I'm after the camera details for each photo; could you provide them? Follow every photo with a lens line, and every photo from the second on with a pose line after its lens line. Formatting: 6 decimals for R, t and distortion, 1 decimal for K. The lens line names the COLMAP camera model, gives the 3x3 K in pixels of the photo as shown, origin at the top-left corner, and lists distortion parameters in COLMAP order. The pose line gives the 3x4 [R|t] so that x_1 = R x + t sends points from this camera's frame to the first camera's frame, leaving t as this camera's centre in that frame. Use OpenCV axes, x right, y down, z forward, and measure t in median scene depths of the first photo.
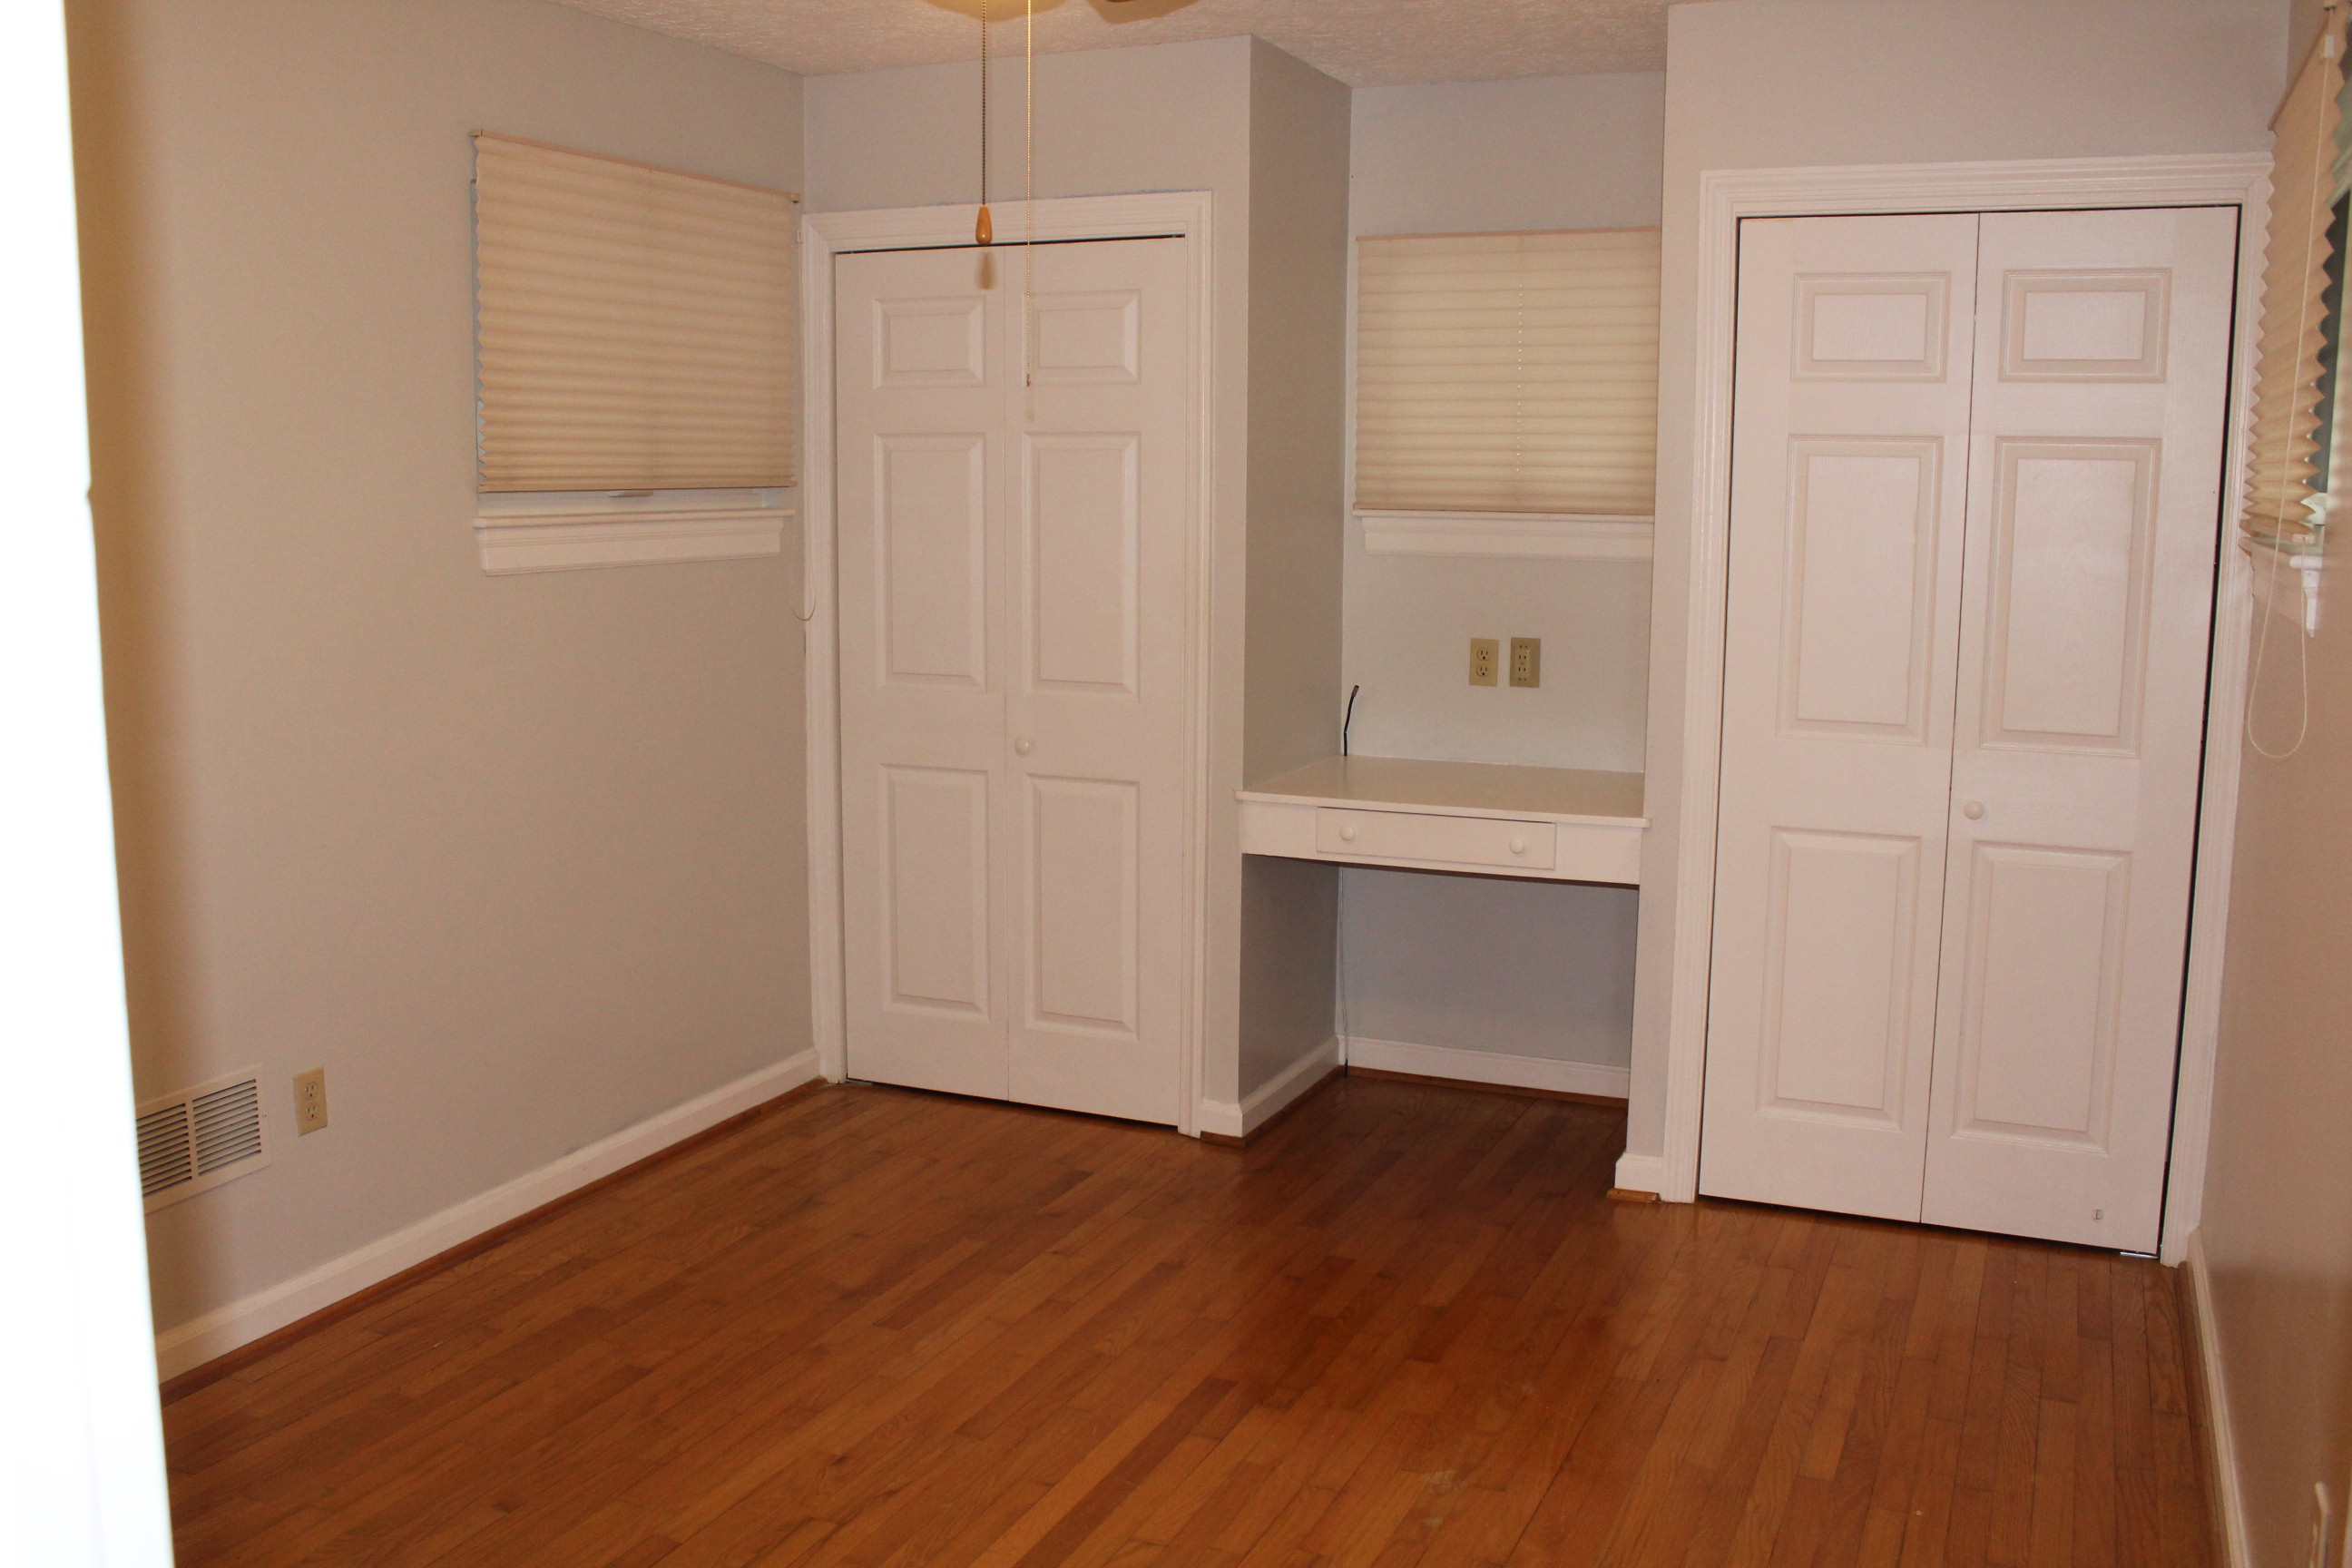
lens RADIAL K [[2110.6, 0, 1178.7], [0, 2110.6, 785.7], [0, 0, 1]] dist [-0.119280, 0.038577]
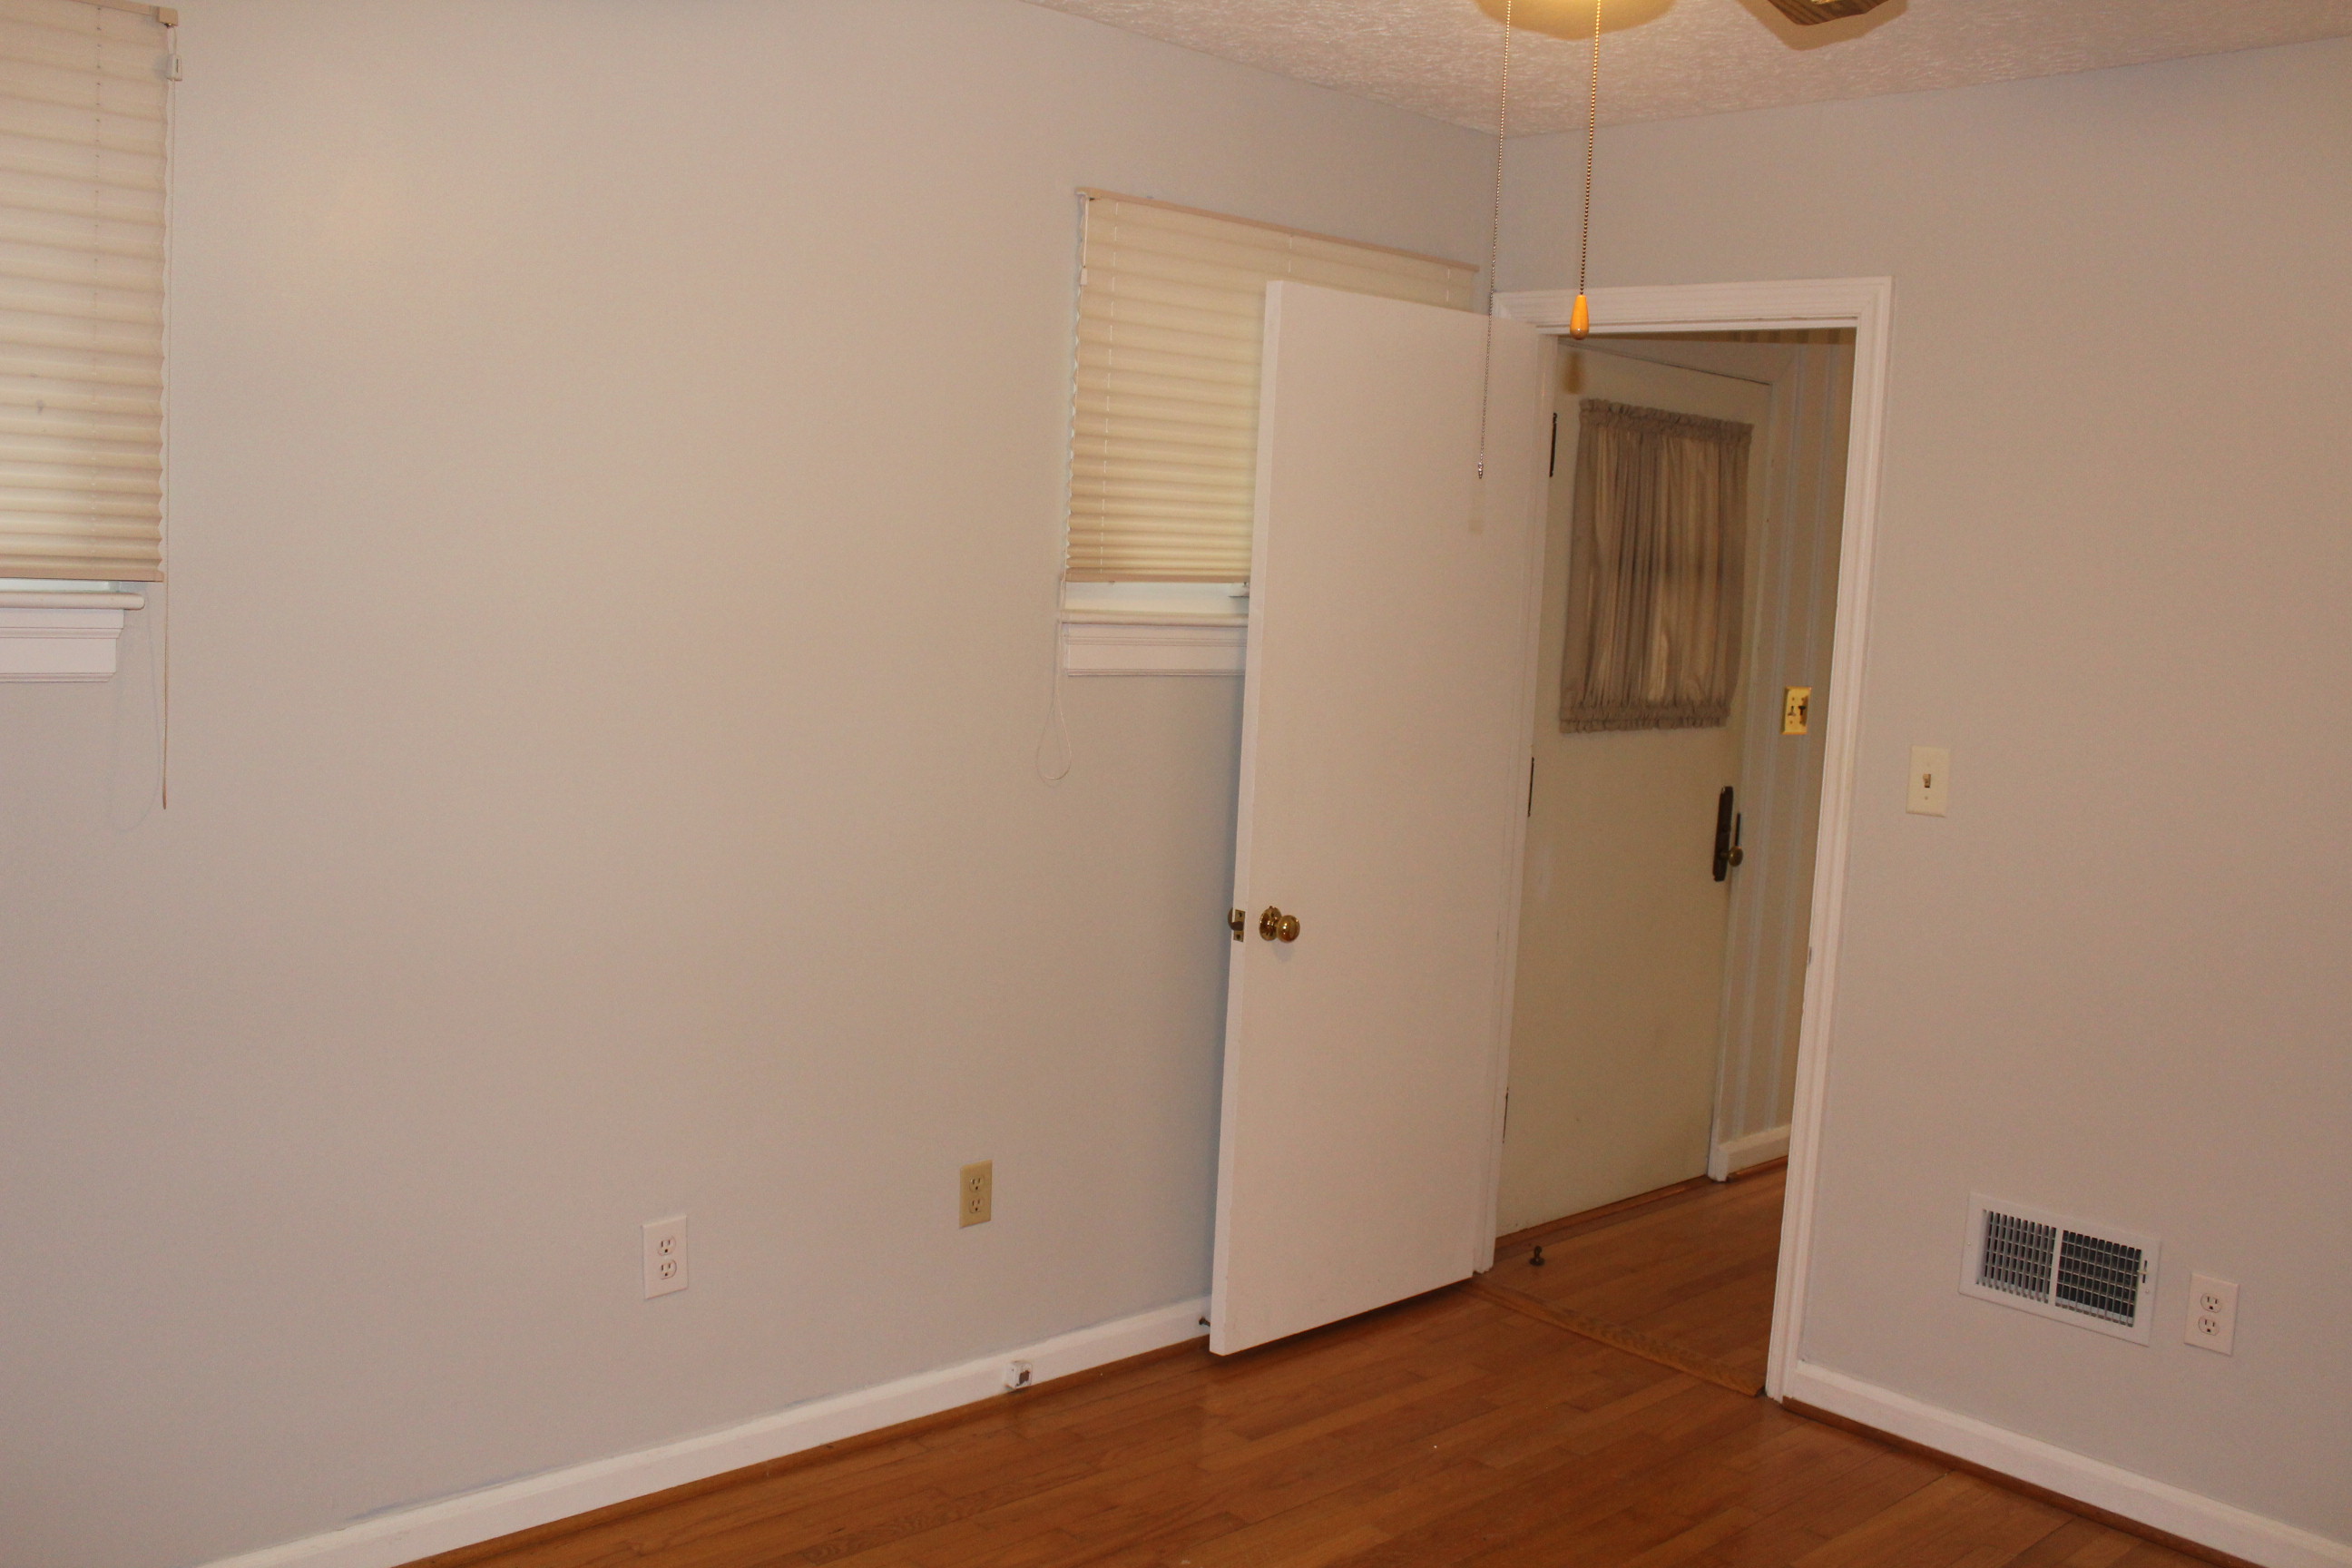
lens RADIAL K [[2110.6, 0, 1169.6], [0, 2110.6, 780.6], [0, 0, 1]] dist [-0.119280, 0.038577]
pose [[0.913558, 0.081936, -0.398371, 0.076603], [-0.105213, 0.993766, -0.036882, -0.026161], [0.392865, 0.075608, 0.916483, 0.177753]]
